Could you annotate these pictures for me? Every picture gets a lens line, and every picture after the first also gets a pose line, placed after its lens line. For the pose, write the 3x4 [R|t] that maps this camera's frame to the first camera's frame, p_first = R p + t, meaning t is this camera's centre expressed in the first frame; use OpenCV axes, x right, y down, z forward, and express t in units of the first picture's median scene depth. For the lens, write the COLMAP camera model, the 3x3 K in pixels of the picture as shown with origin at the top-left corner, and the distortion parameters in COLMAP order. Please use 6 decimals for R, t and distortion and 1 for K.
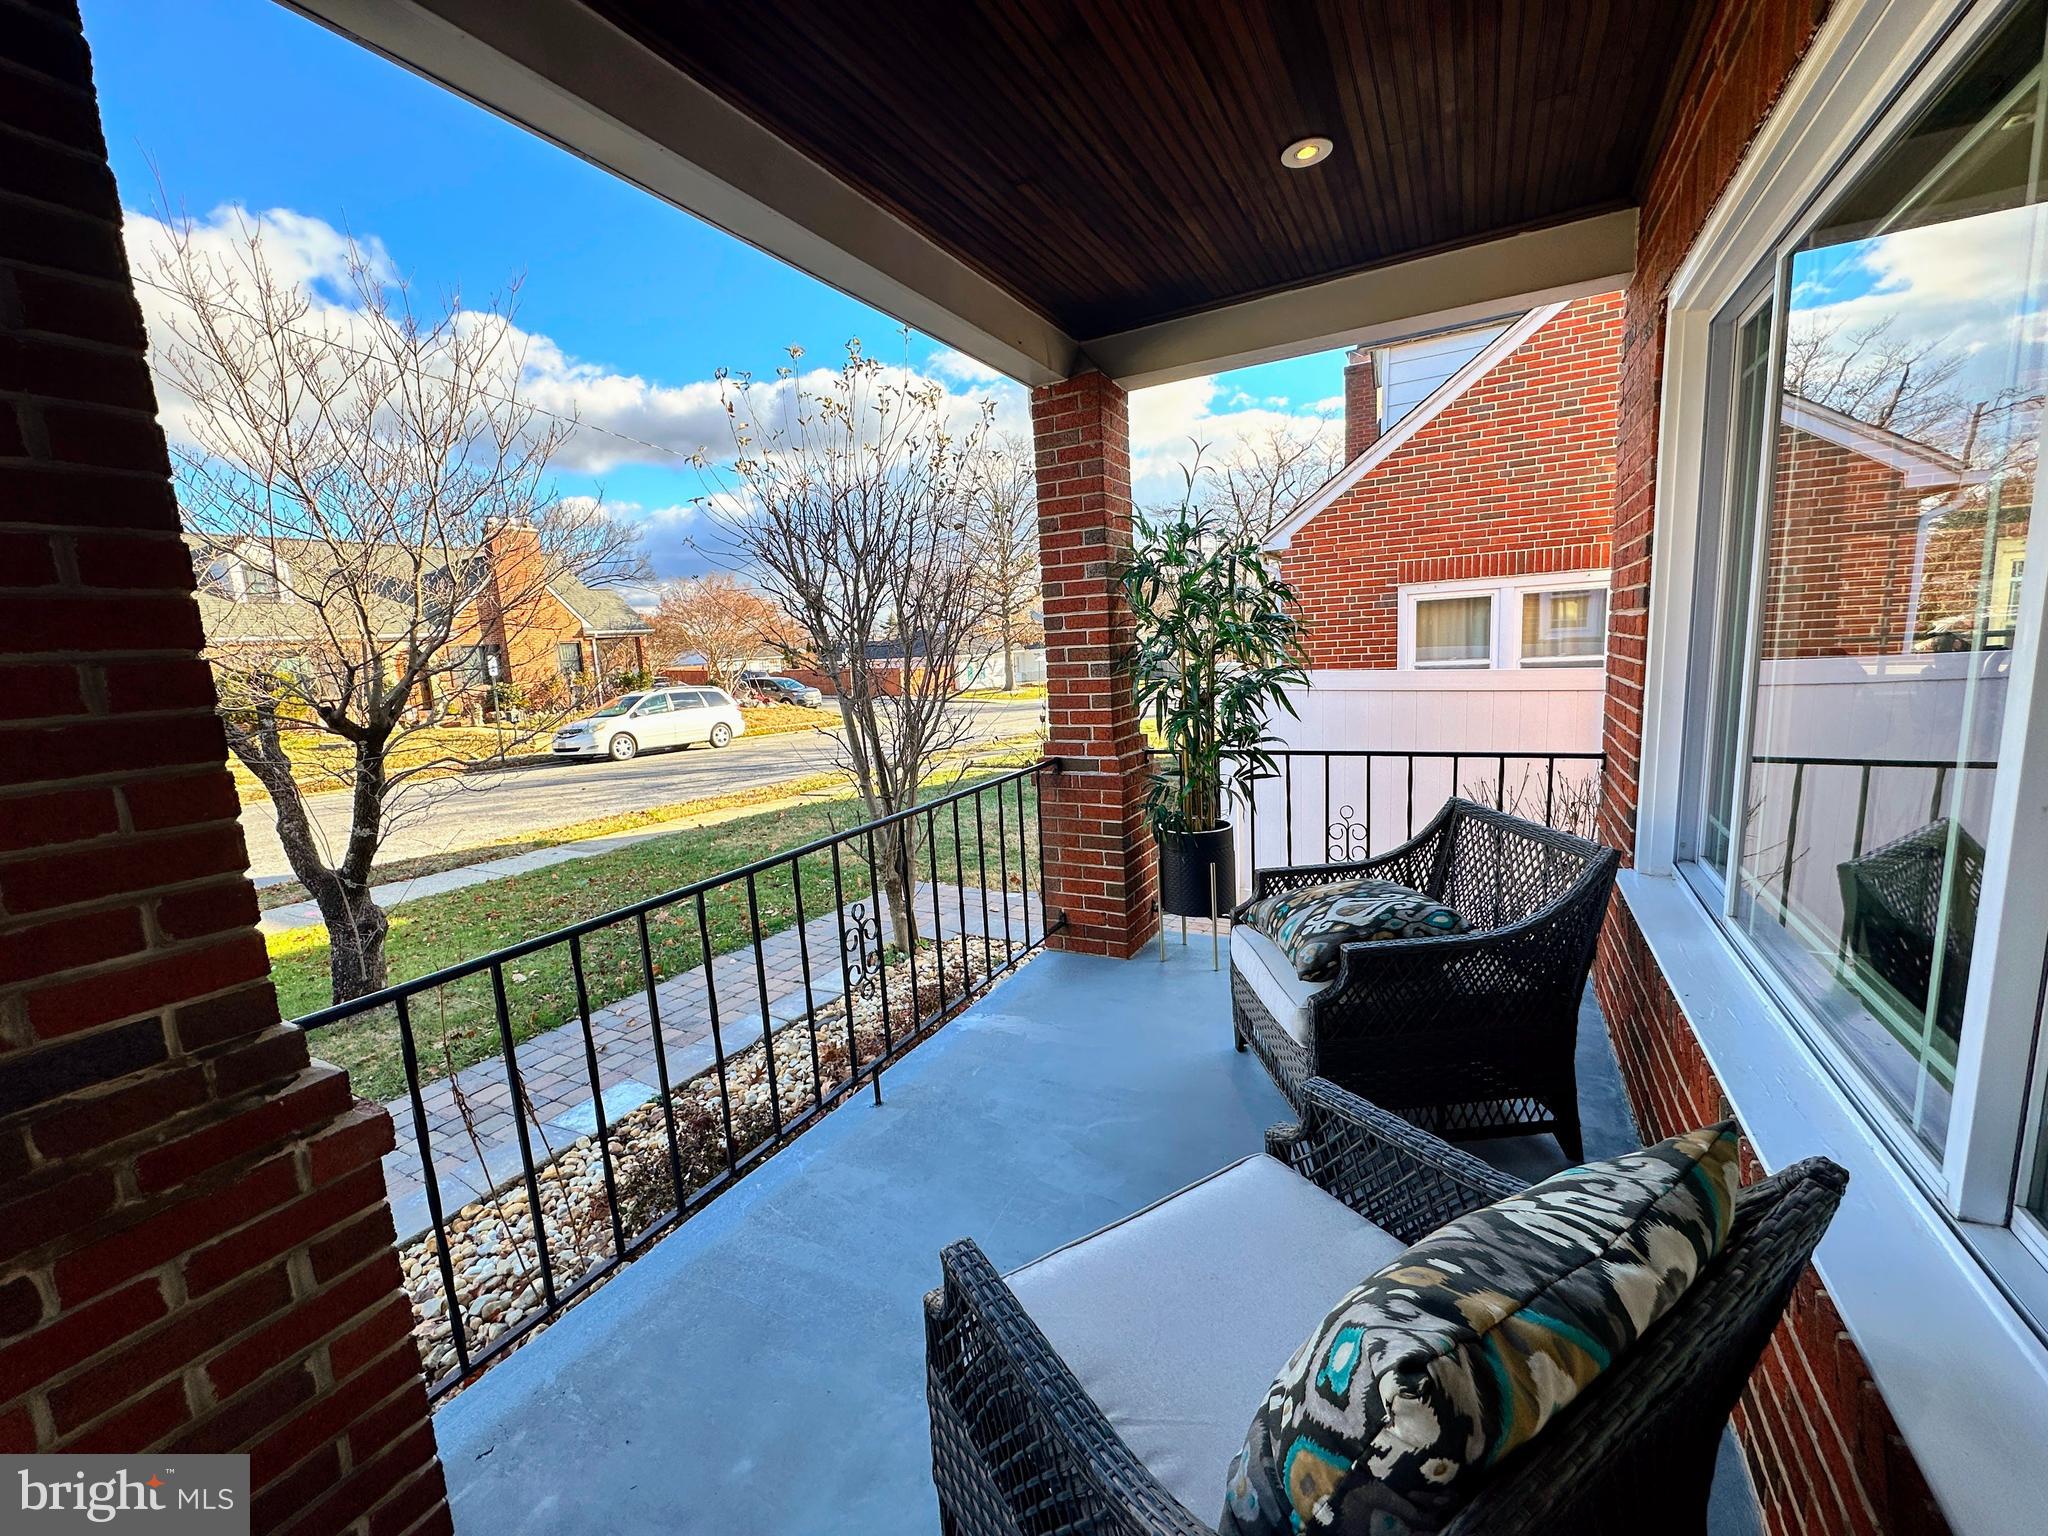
lens RADIAL K [[832.2, 0, 1030.9], [0, 832.2, 773.3], [0, 0, 1]] dist [-0.001265, 0.000074]
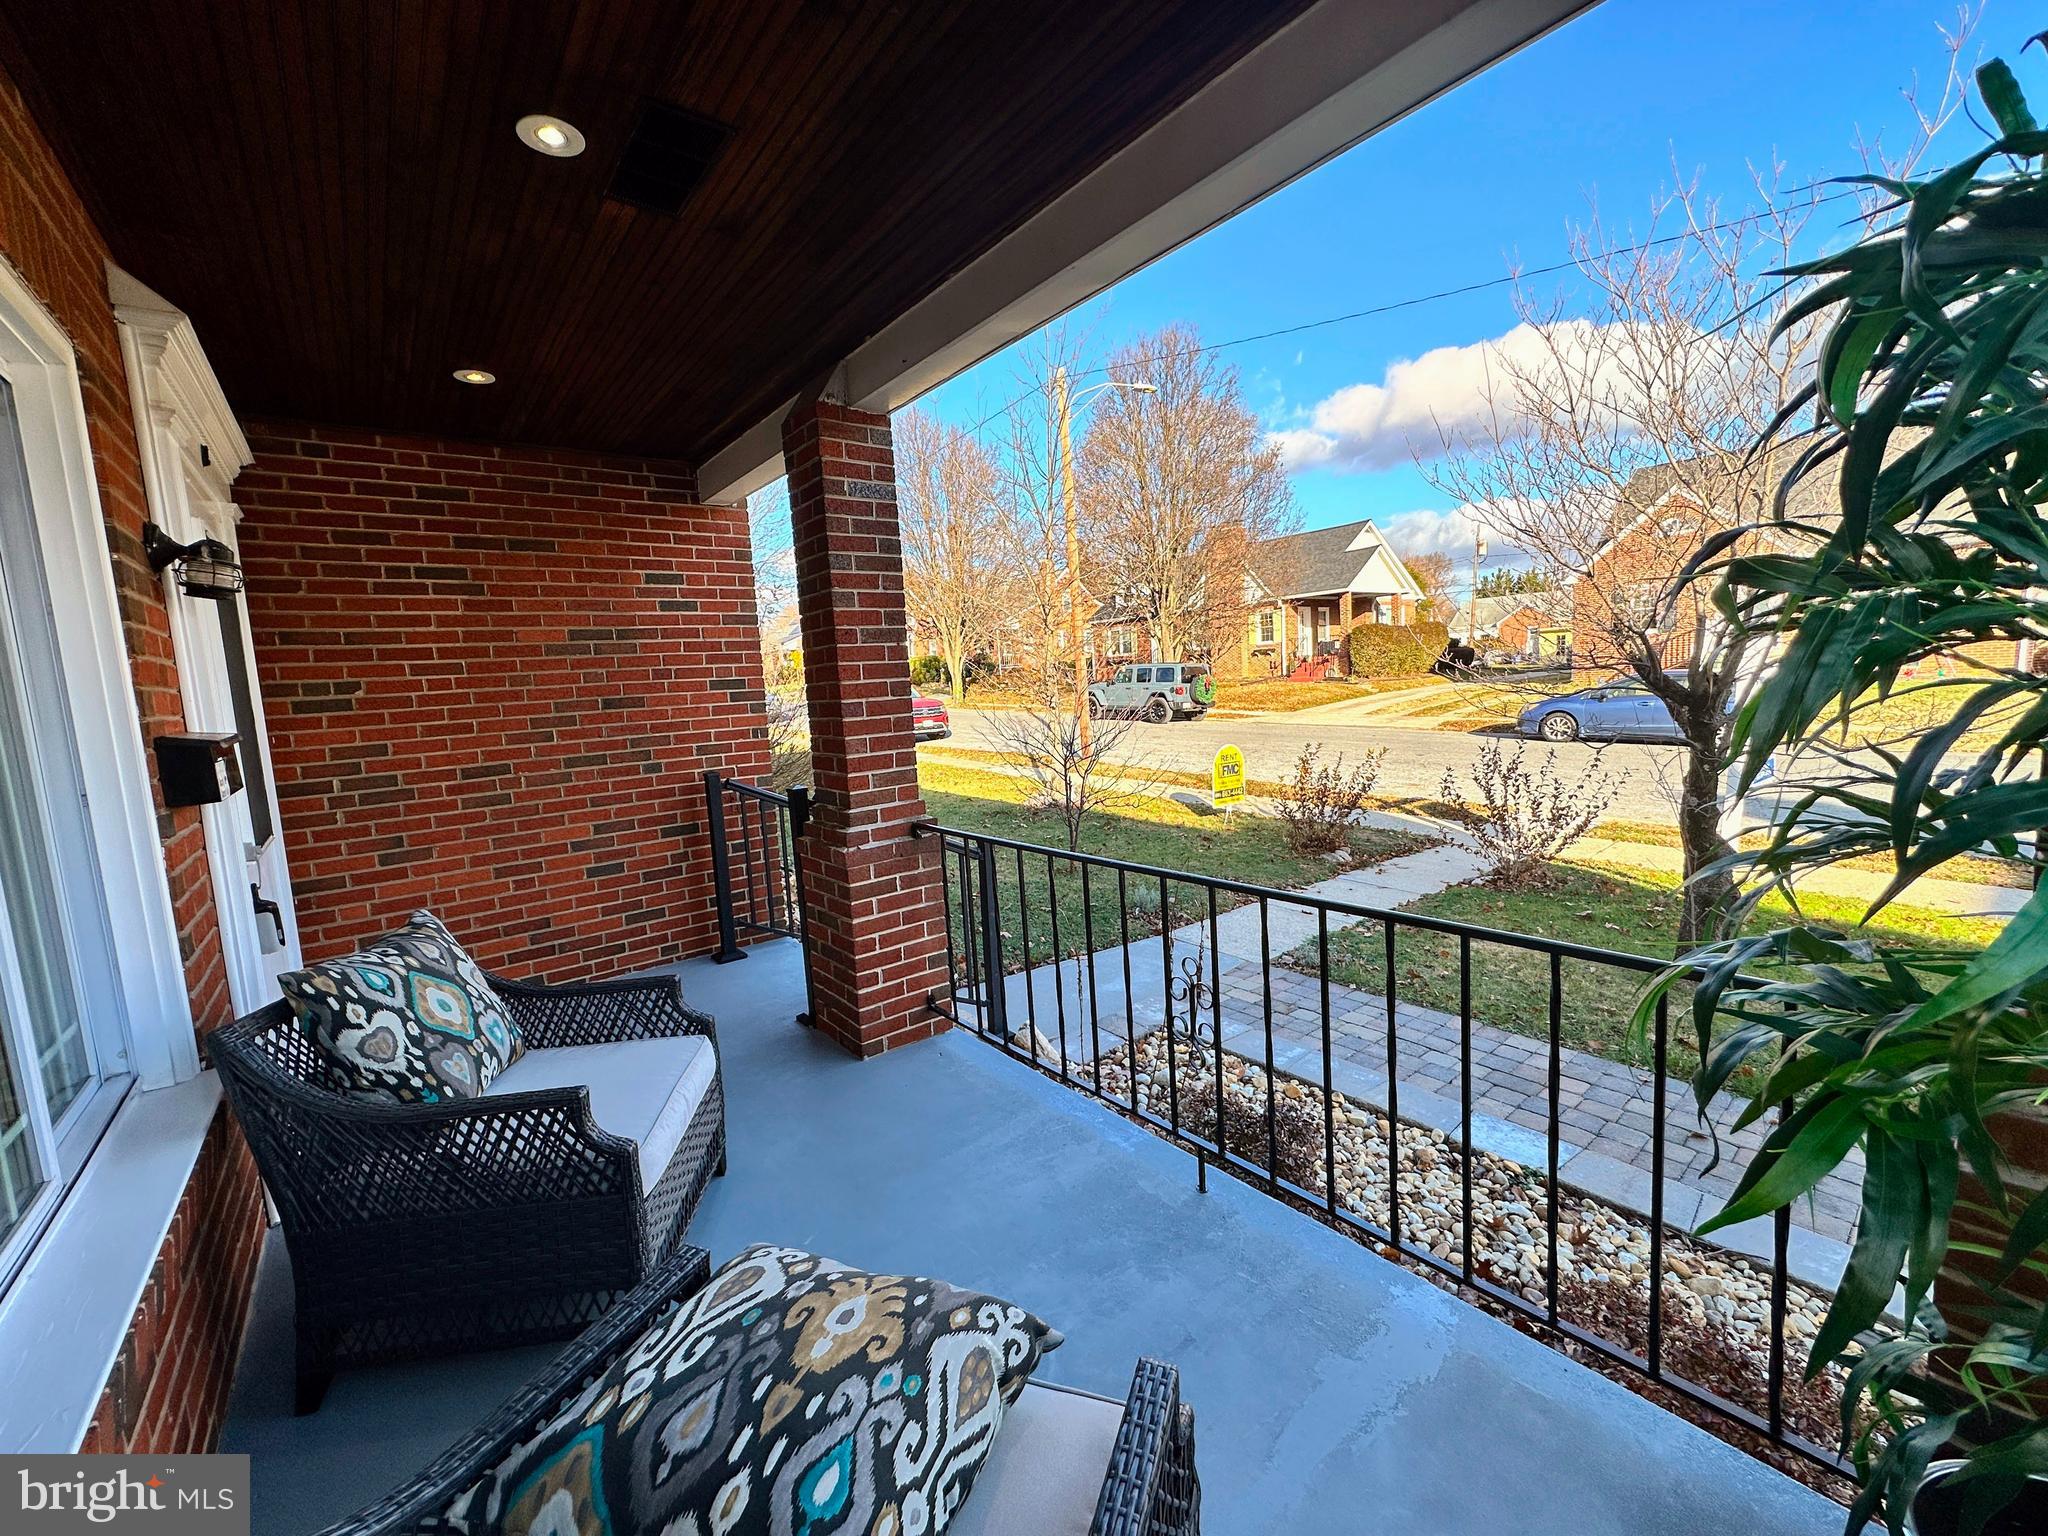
lens RADIAL K [[832.2, 0, 1028.1], [0, 832.2, 769.5], [0, 0, 1]] dist [-0.001265, 0.000074]
pose [[-0.386262, 0.184847, -0.903678, 0.631745], [-0.052704, 0.973691, 0.221696, -0.231239], [0.920882, 0.133260, -0.366357, 1.151450]]
